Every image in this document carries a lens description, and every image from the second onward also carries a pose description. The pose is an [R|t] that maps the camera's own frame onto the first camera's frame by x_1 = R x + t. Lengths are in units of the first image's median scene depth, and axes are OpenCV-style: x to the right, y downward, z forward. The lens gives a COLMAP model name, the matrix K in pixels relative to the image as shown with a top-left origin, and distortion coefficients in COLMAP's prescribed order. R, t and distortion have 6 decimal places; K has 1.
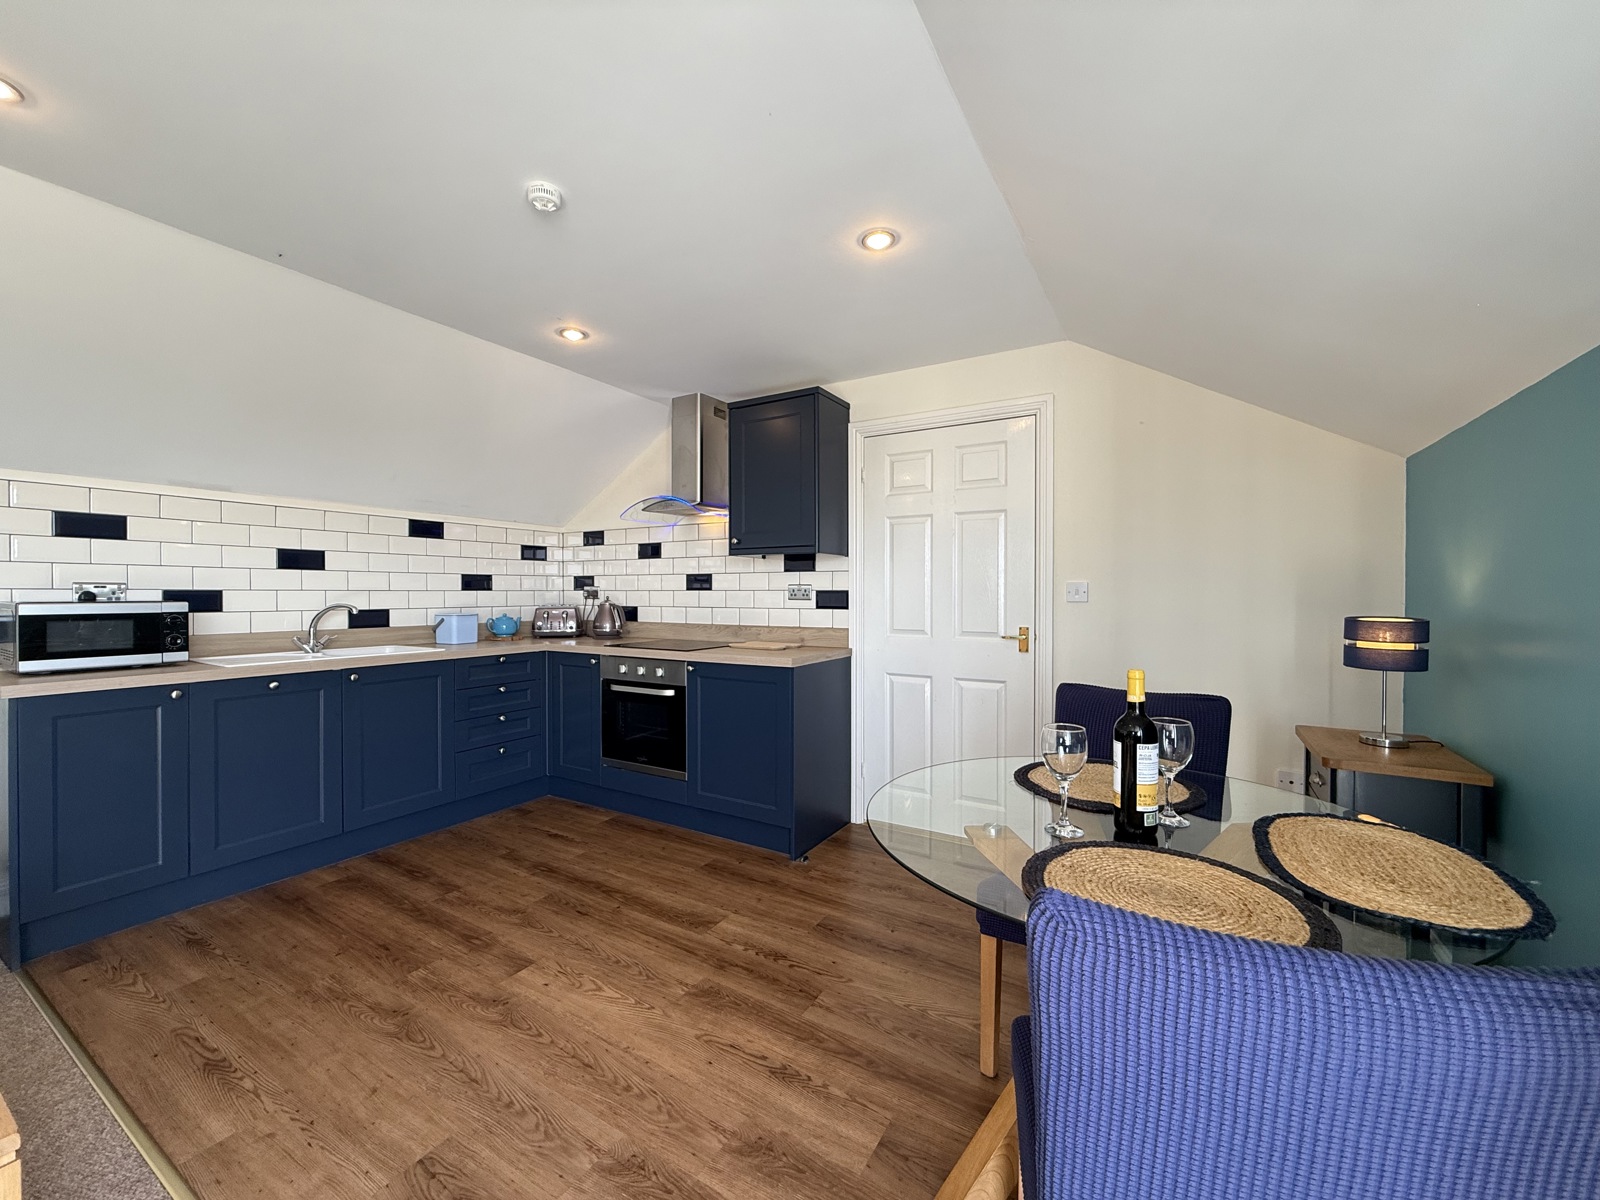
lens RADIAL K [[635.3, 0, 793.7], [0, 635.3, 600.5], [0, 0, 1]] dist [0.001978, -0.000721]
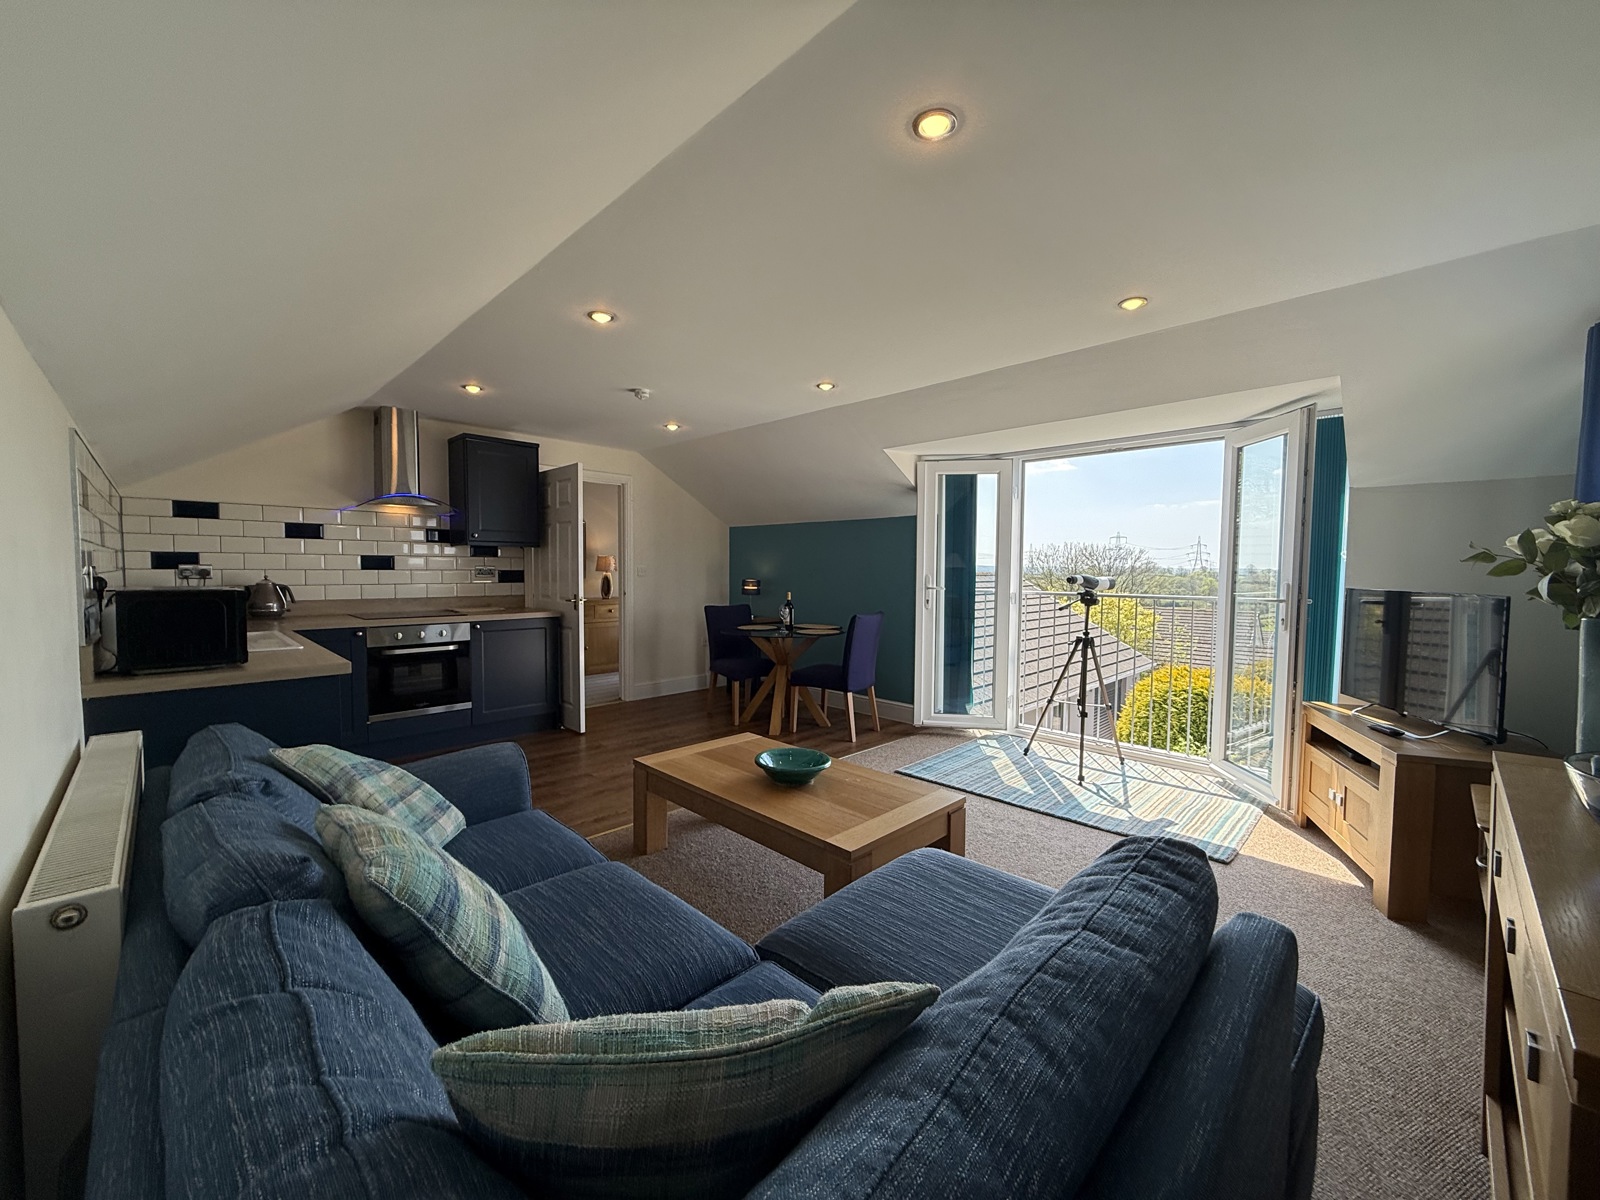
lens RADIAL K [[635.3, 0, 795.8], [0, 635.3, 598.9], [0, 0, 1]] dist [0.001978, -0.000721]
pose [[0.237765, -0.045457, 0.970259, -1.324218], [0.005433, 0.998951, 0.045470, -0.013684], [-0.971308, -0.005540, 0.237762, -0.019367]]
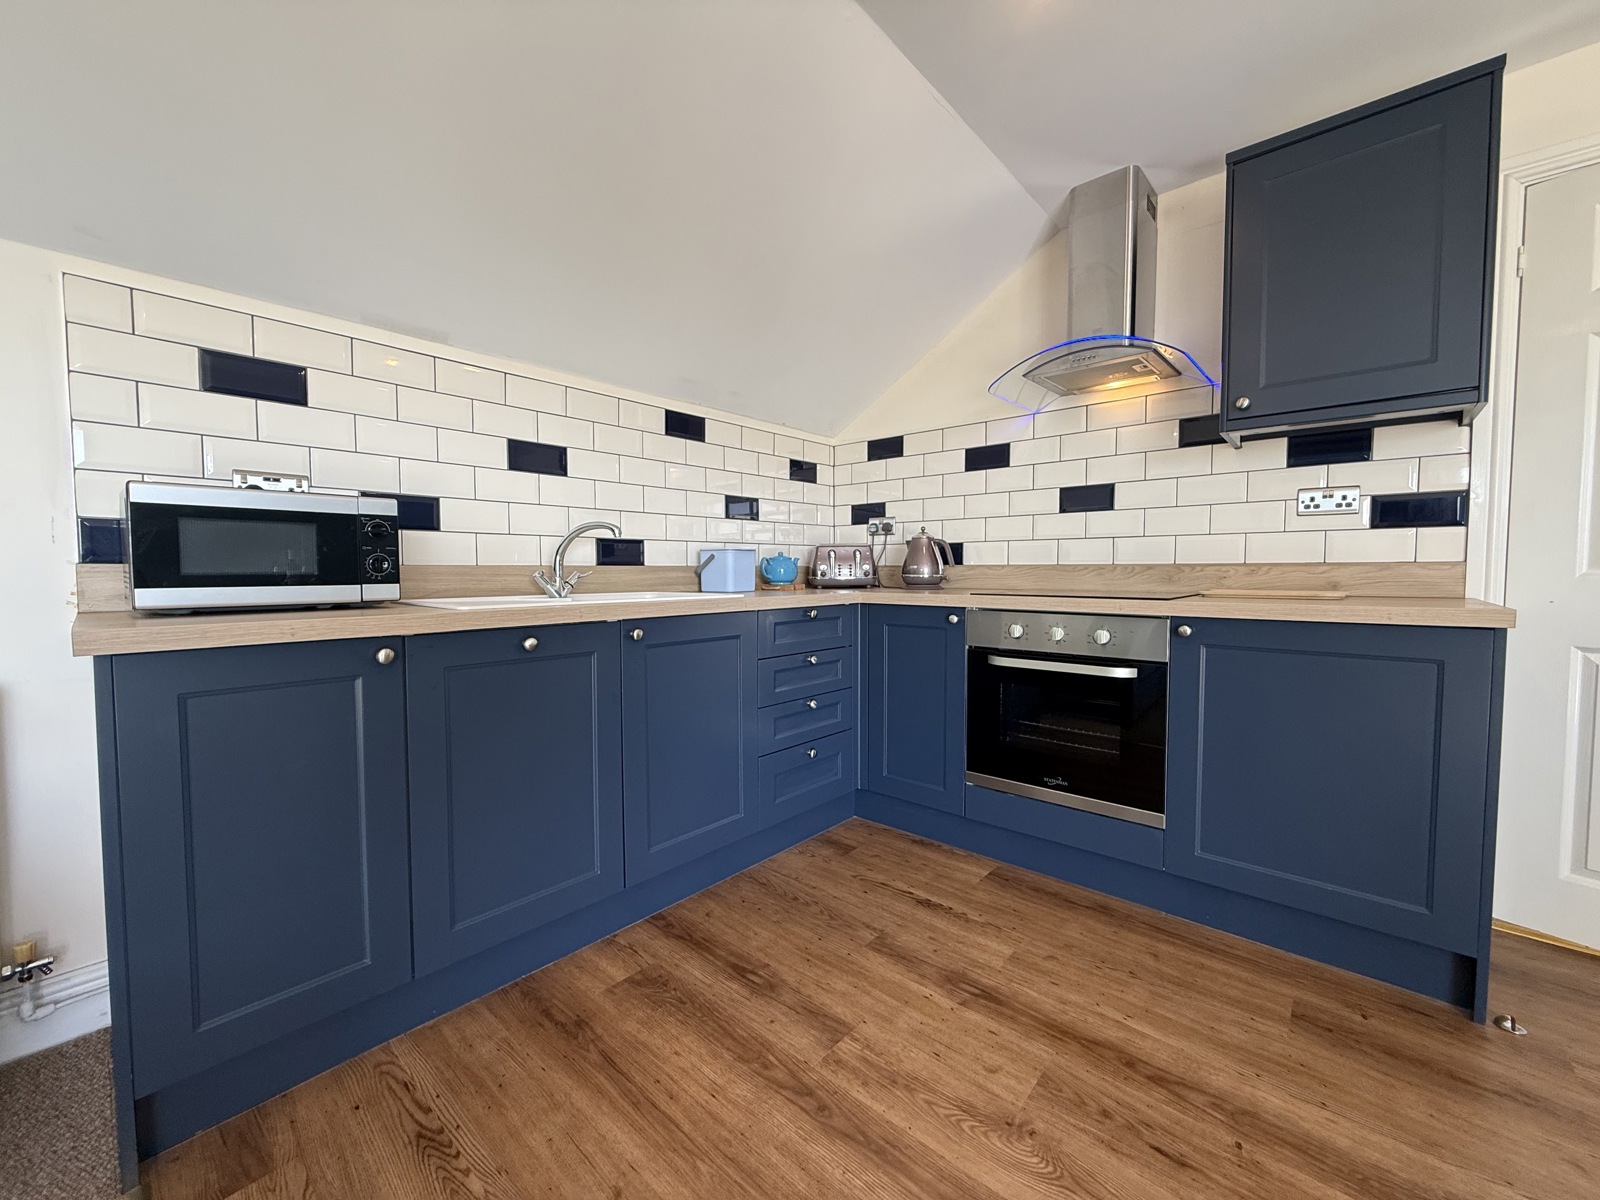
lens RADIAL K [[635.3, 0, 795.4], [0, 635.3, 598.4], [0, 0, 1]] dist [0.001978, -0.000721]
pose [[0.983555, 0.006272, -0.180499, -0.386160], [0.000170, 0.999364, 0.035652, 0.057950], [0.180608, -0.035096, 0.982929, 0.388220]]
